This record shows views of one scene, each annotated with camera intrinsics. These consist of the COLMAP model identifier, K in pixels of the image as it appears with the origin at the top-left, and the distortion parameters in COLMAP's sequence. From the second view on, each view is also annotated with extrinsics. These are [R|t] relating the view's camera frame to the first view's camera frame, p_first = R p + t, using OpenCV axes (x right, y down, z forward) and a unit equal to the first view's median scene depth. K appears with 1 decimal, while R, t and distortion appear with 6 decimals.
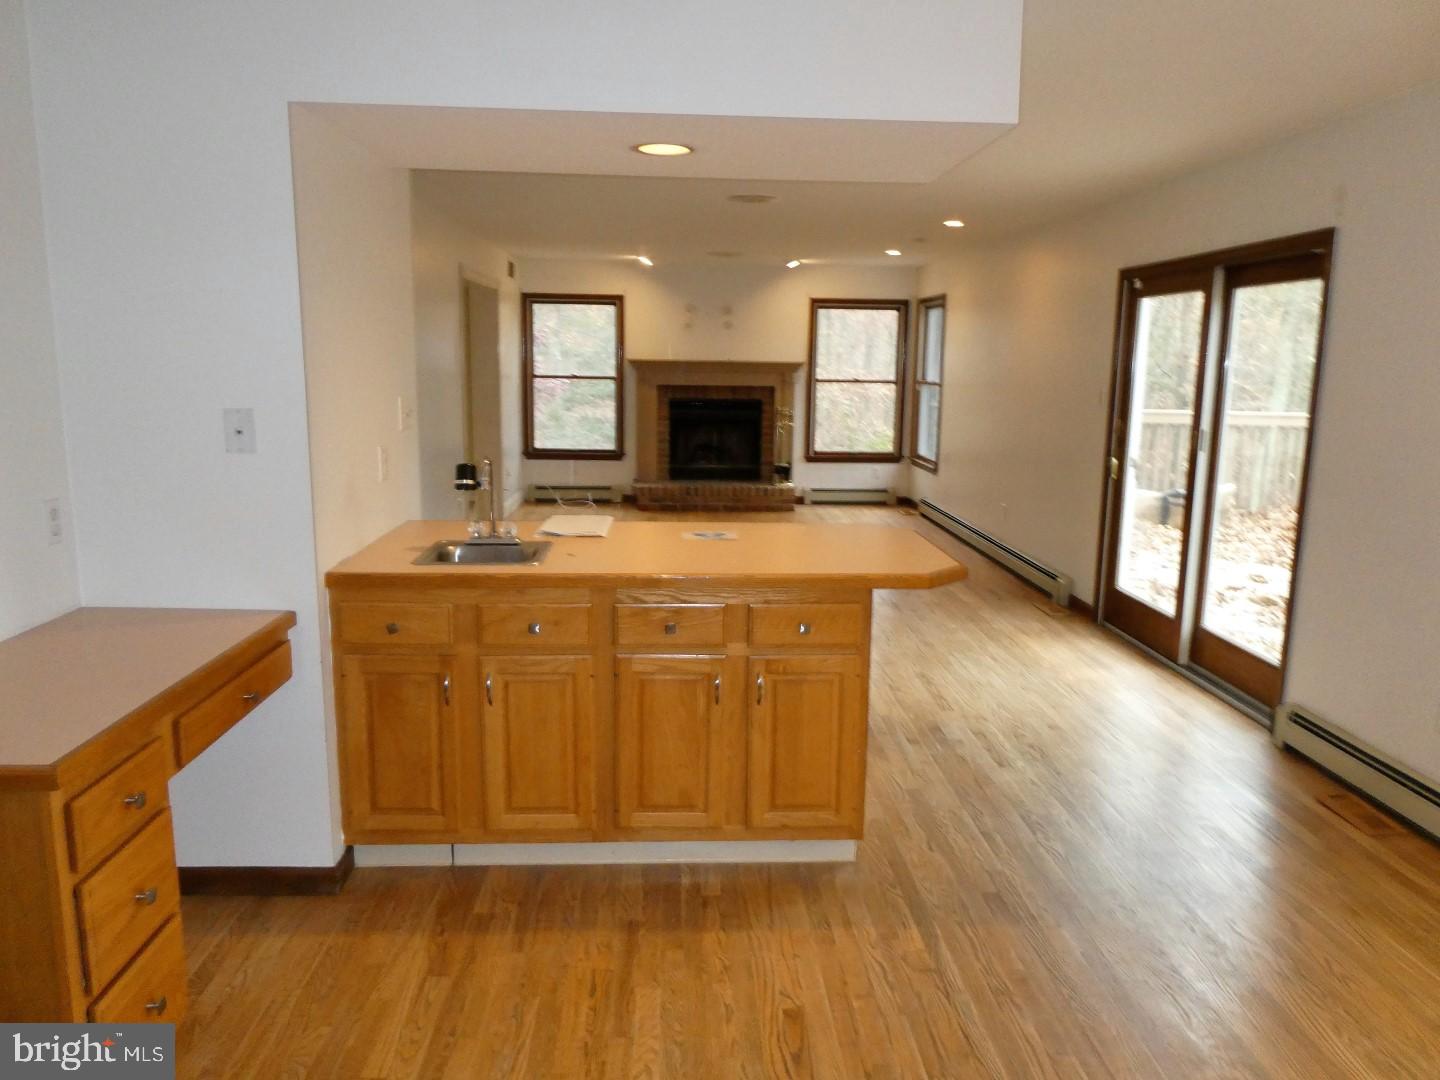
lens RADIAL K [[1015.5, 0, 720.0], [0, 1015.5, 540.0], [0, 0, 1]] dist [0.039356, -0.002300]
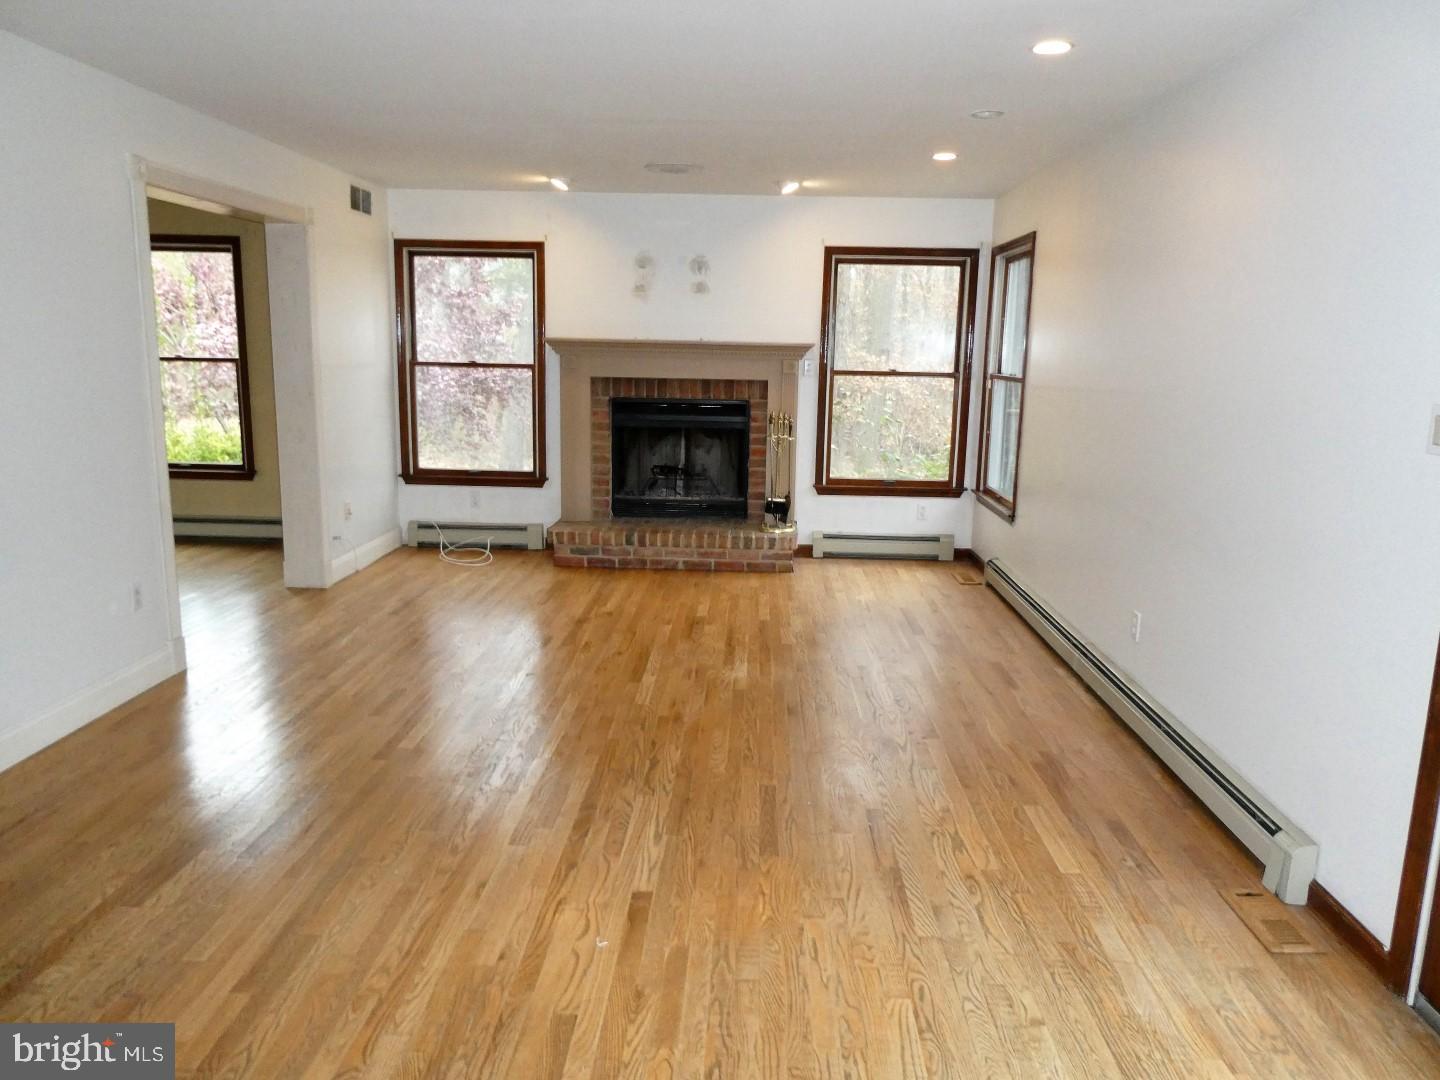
lens RADIAL K [[1023.9, 0, 720.0], [0, 1023.9, 540.0], [0, 0, 1]] dist [-0.012038, 0.013775]
pose [[0.996973, 0.020168, -0.075086, 0.074158], [-0.019436, 0.999756, 0.010458, -0.053604], [0.075278, -0.008967, 0.997122, 0.332621]]
